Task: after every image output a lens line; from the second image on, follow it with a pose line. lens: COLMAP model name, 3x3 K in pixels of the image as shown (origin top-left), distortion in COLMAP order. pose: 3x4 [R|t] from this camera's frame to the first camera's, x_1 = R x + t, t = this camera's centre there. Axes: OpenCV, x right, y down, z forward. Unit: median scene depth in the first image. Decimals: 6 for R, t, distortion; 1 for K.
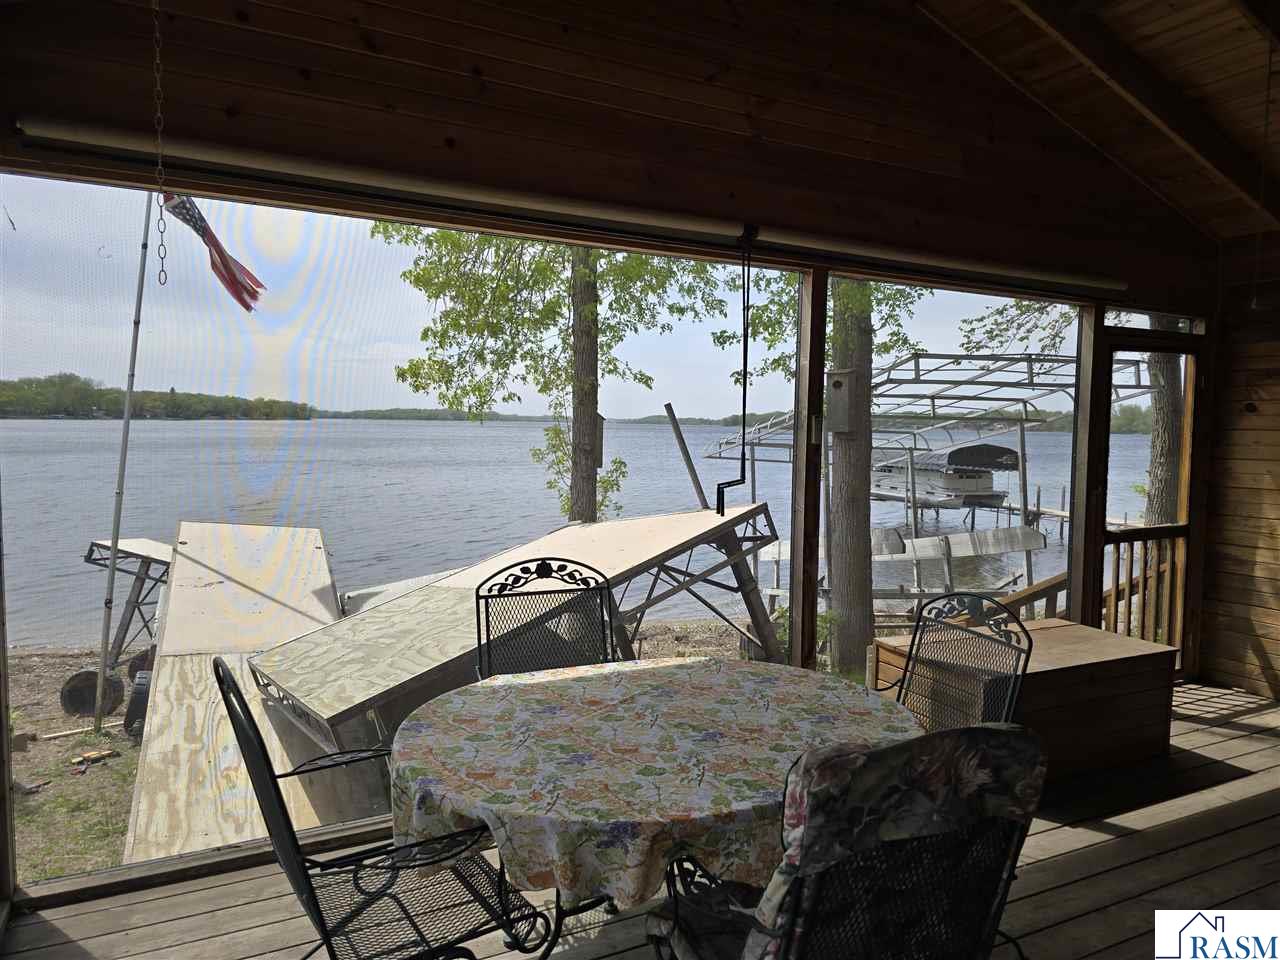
lens RADIAL K [[860.6, 0, 640.9], [0, 860.6, 483.7], [0, 0, 1]] dist [0.064803, -0.054157]
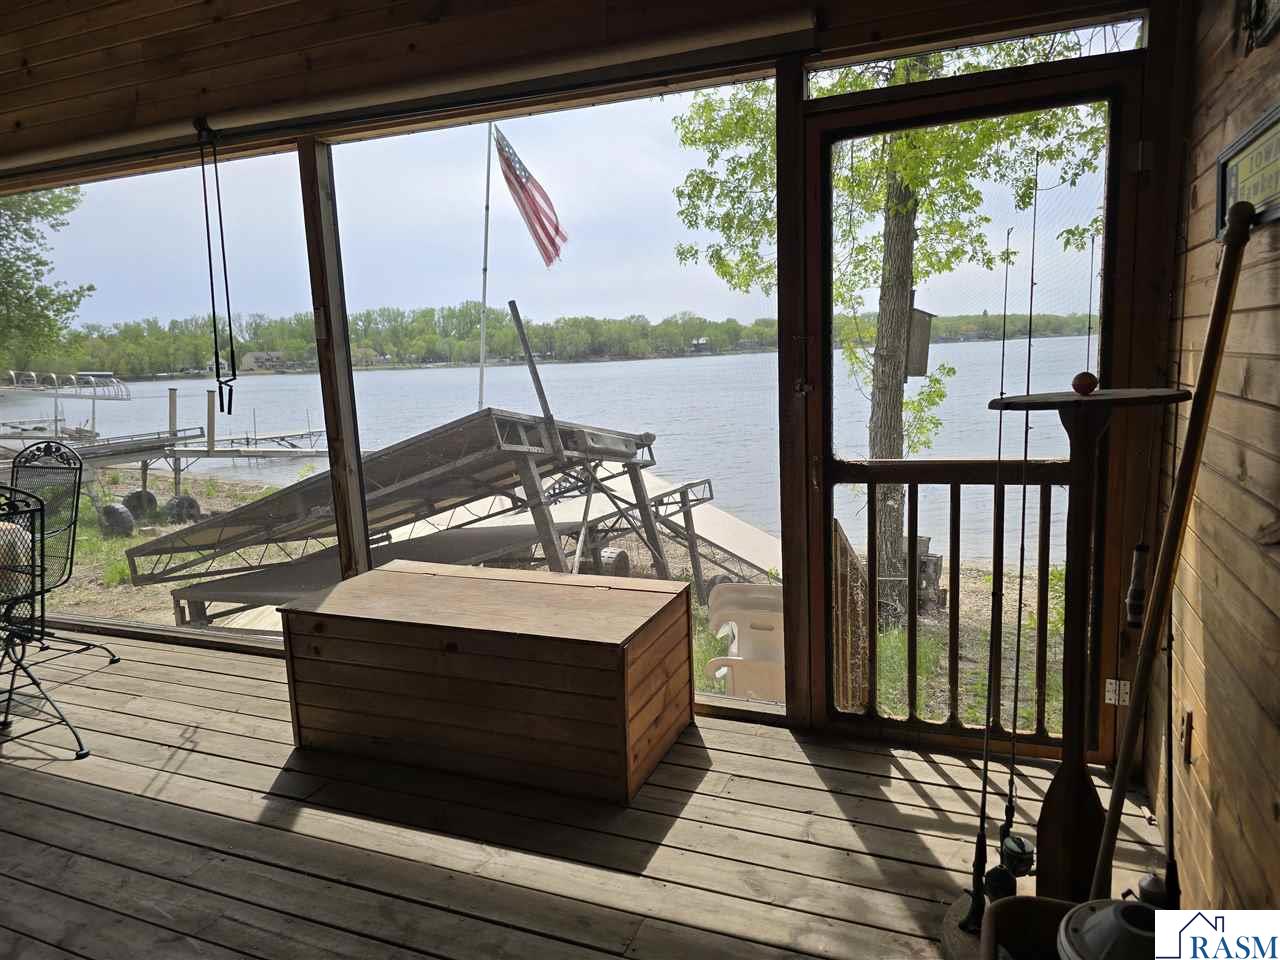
lens RADIAL K [[860.6, 0, 640.9], [0, 860.6, 483.7], [0, 0, 1]] dist [0.064803, -0.054157]
pose [[0.636194, 0.076519, -0.767725, 1.234823], [-0.005150, 0.995469, 0.094951, 0.021319], [0.771512, -0.056454, 0.633705, 0.721107]]
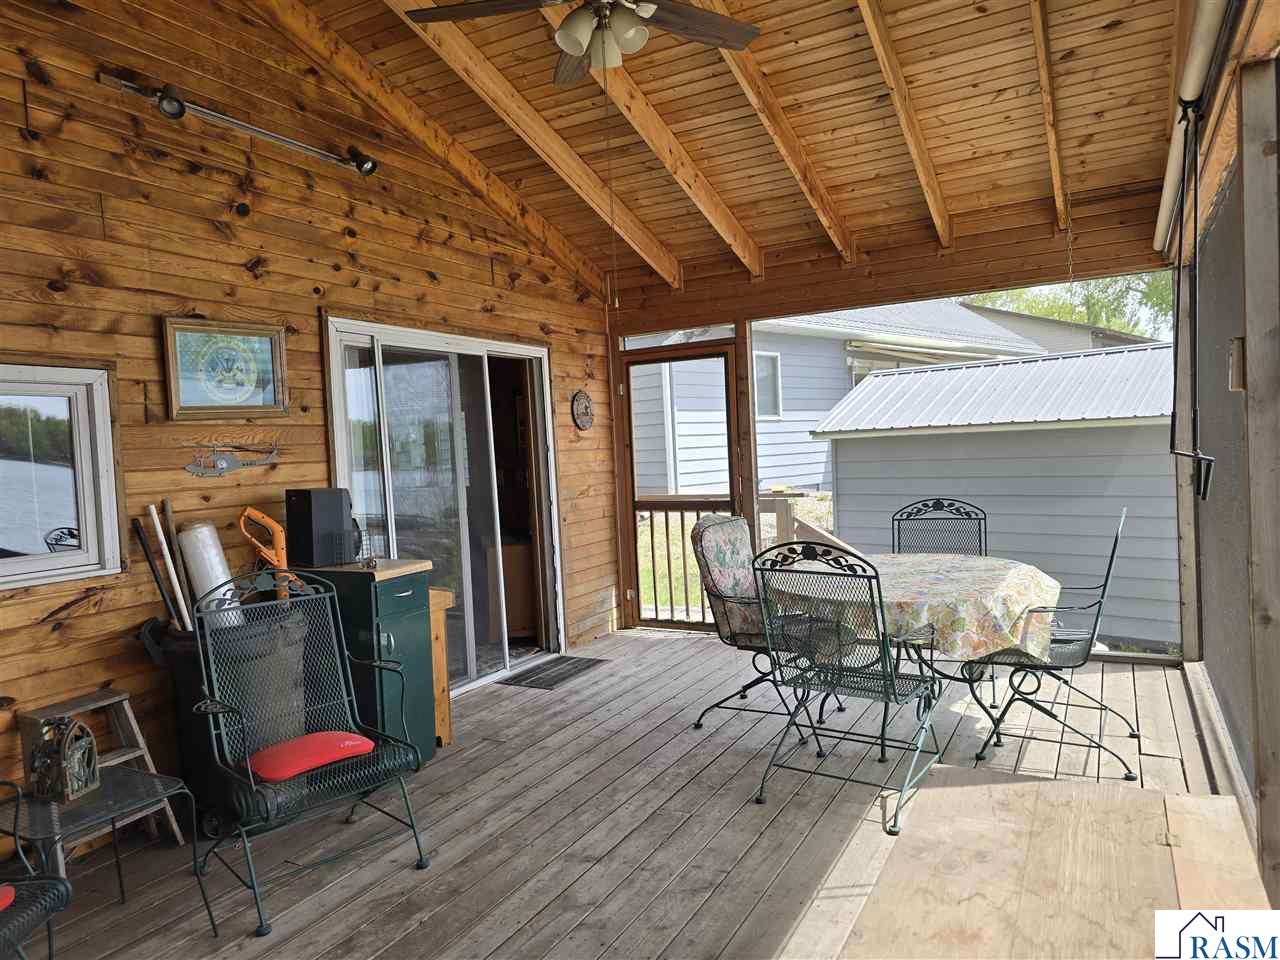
lens RADIAL K [[860.6, 0, 640.9], [0, 860.6, 483.7], [0, 0, 1]] dist [0.064803, -0.054157]
pose [[-0.831259, 0.045192, -0.554045, 0.901053], [-0.003088, 0.996299, 0.085900, -0.033932], [0.555876, 0.073116, -0.828043, 1.356527]]
